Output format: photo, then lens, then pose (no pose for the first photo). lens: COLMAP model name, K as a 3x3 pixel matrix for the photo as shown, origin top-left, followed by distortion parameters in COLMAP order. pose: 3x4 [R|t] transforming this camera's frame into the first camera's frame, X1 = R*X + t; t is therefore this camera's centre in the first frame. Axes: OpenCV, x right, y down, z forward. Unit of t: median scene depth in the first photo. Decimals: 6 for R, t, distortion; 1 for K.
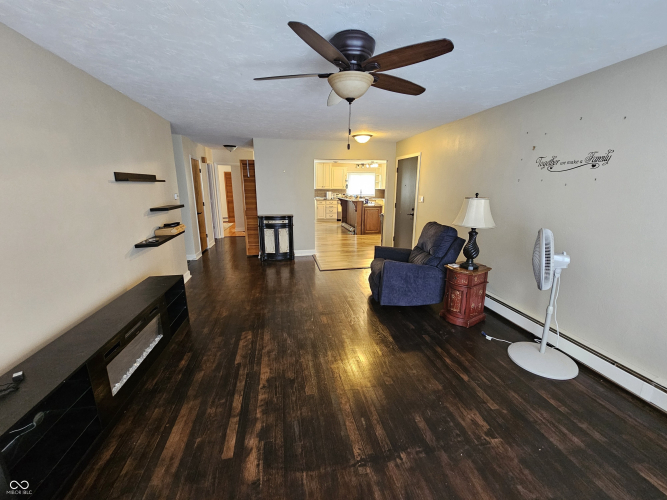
lens RADIAL K [[273.4, 0, 333.3], [0, 273.4, 250.3], [0, 0, 1]] dist [0.000157, 0.000607]
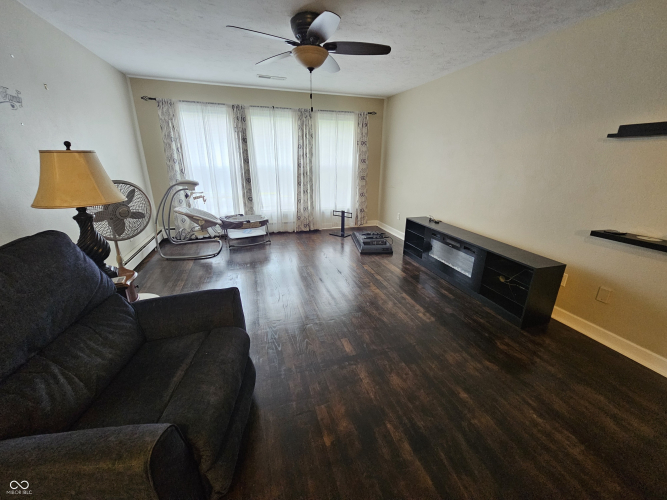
lens RADIAL K [[273.4, 0, 334.6], [0, 273.4, 249.6], [0, 0, 1]] dist [0.000157, 0.000607]
pose [[-0.993671, 0.019158, -0.110687, 0.077467], [-0.042312, 0.848946, 0.526783, -0.346456], [0.104059, 0.528132, -0.842762, 1.676524]]
